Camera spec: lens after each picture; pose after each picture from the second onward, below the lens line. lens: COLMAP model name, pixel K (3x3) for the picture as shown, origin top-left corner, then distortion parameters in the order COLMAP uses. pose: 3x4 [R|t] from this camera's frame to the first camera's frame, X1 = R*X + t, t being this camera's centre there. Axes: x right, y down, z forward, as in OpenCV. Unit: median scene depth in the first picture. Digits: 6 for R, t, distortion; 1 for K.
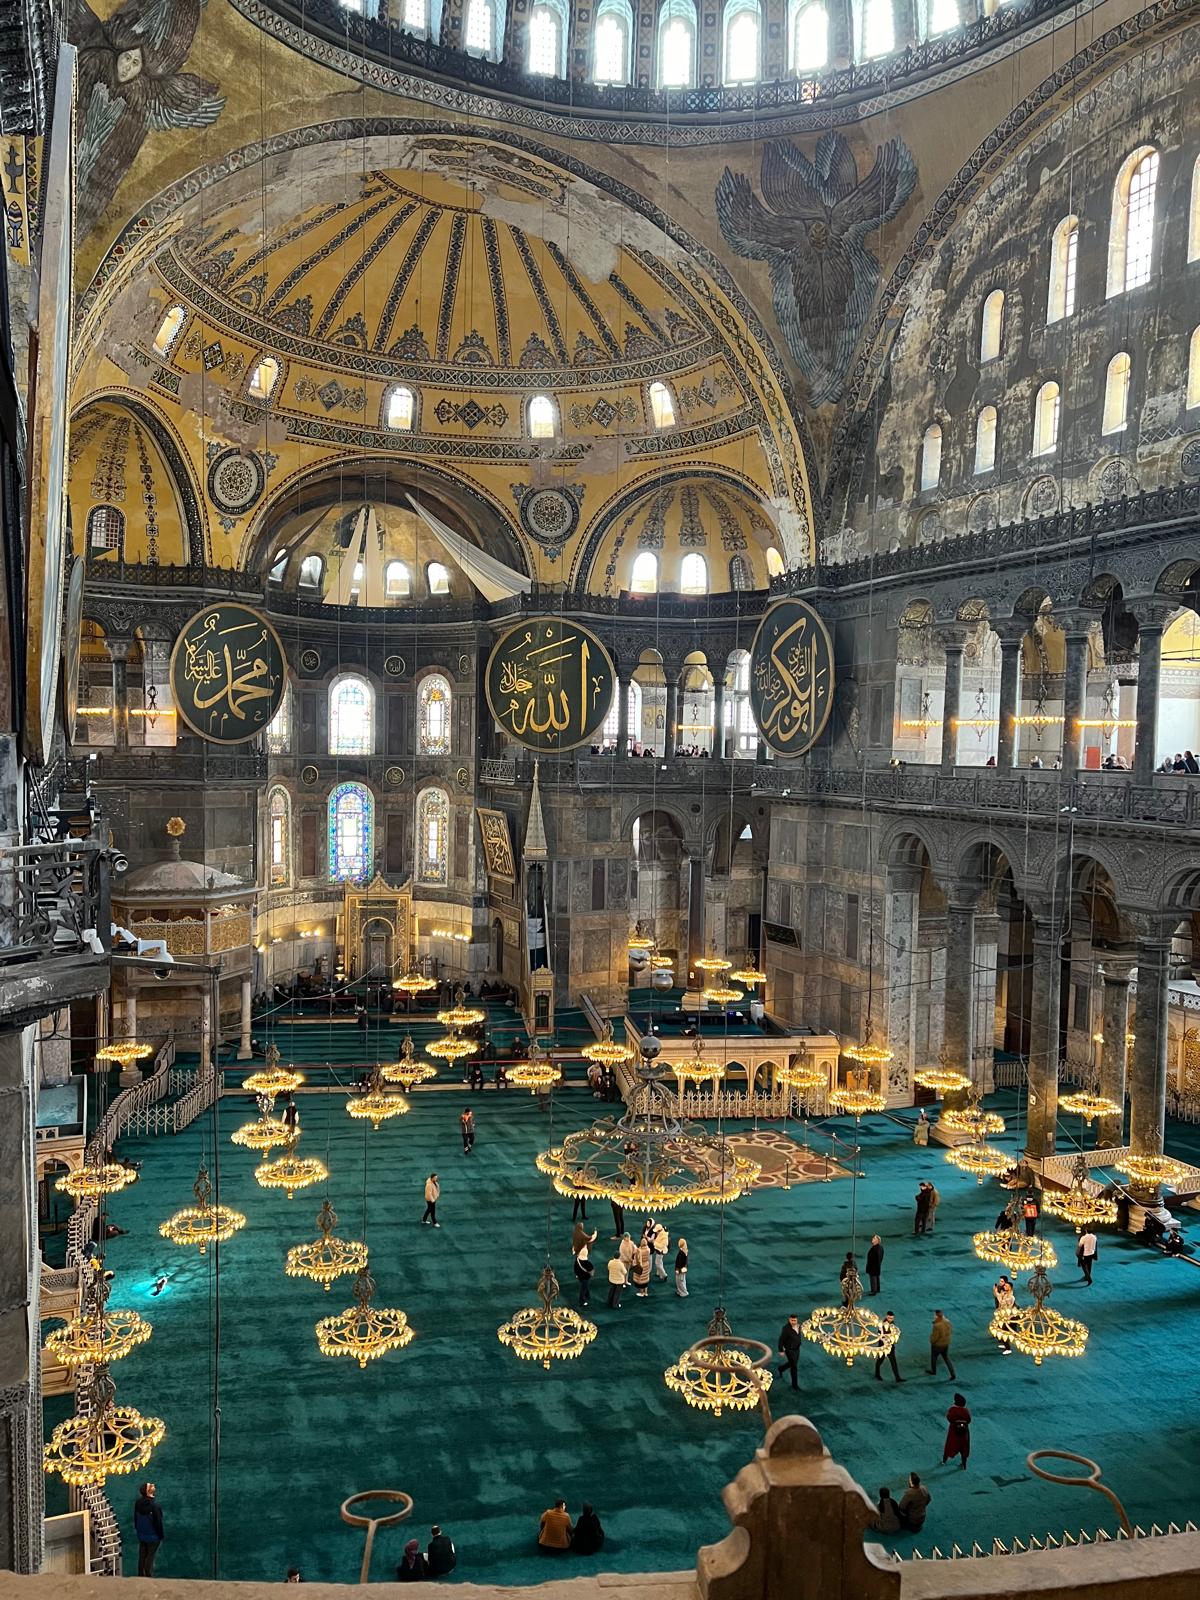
lens RADIAL K [[1211.3, 0, 550.3], [0, 1211.3, 873.3], [0, 0, 1]] dist [0.112321, -0.089811]
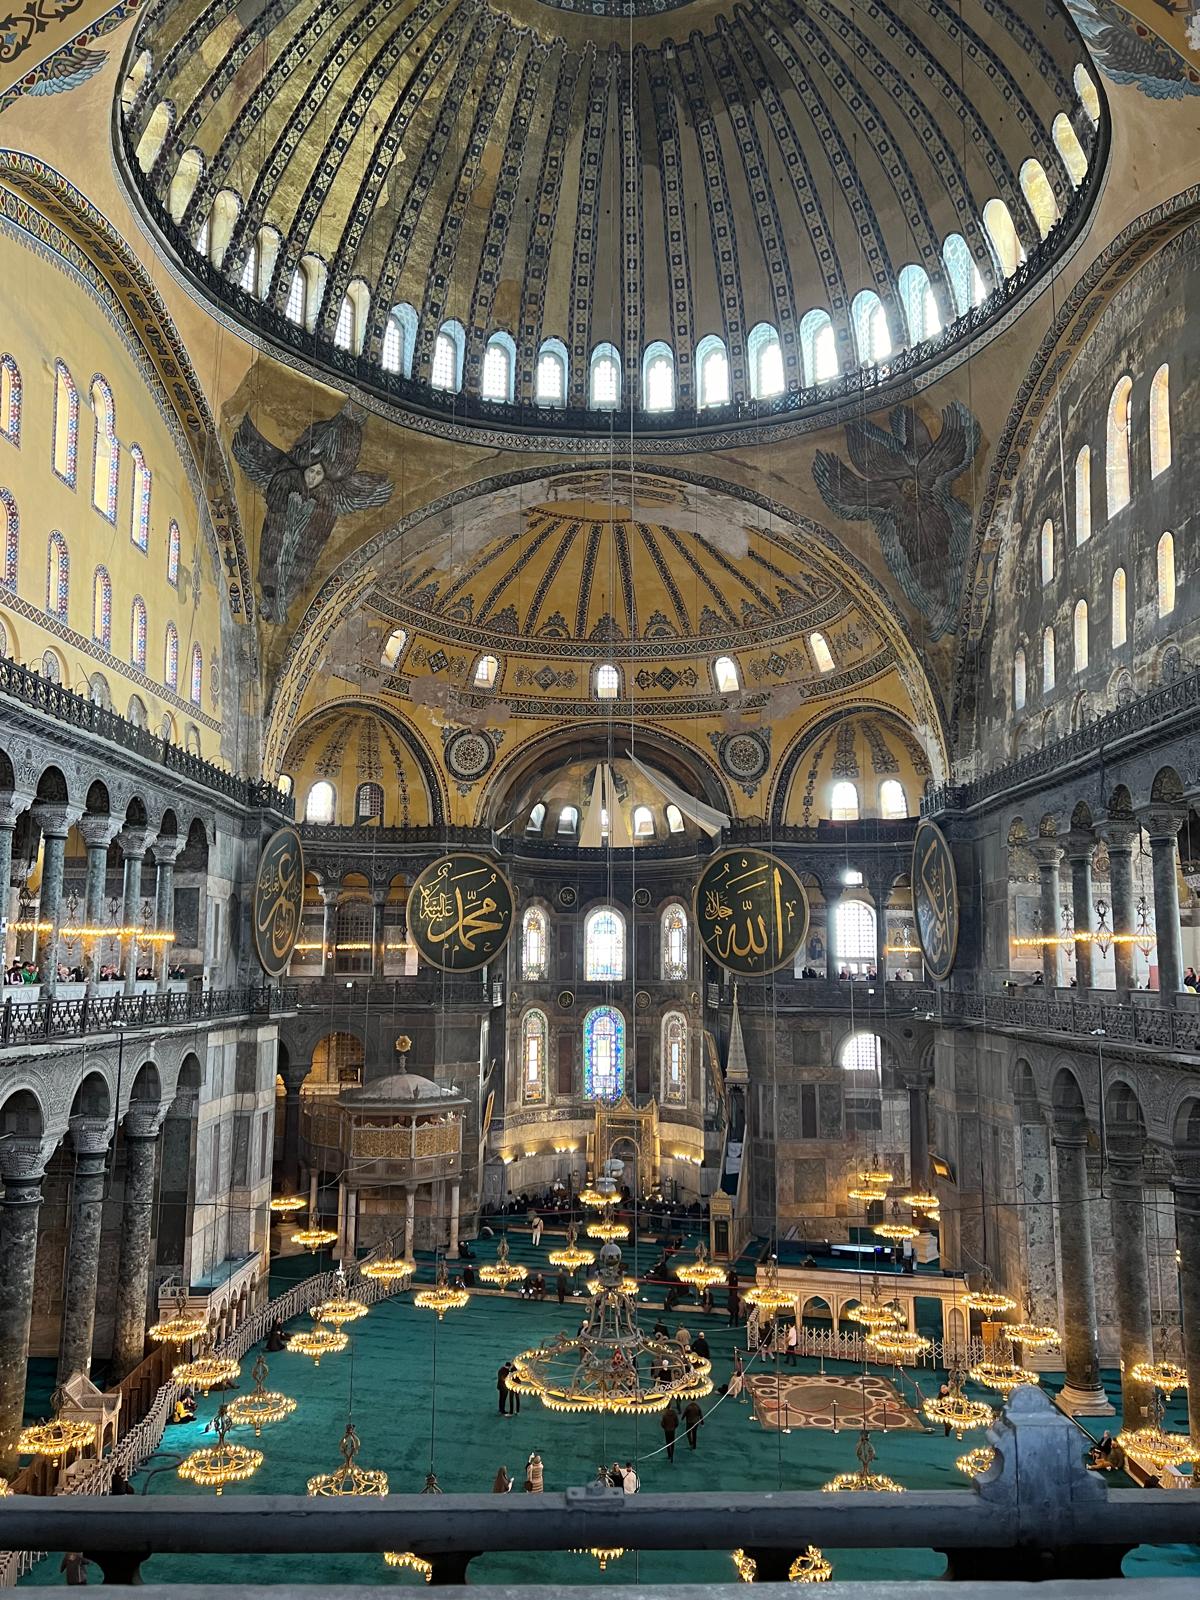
lens RADIAL K [[1211.3, 0, 550.3], [0, 1211.3, 873.3], [0, 0, 1]] dist [0.112321, -0.089811]
pose [[0.915221, -0.043473, -0.400600, 0.290213], [-0.032523, 0.982951, -0.180971, 0.007135], [0.401638, 0.178657, 0.898203, -0.010349]]
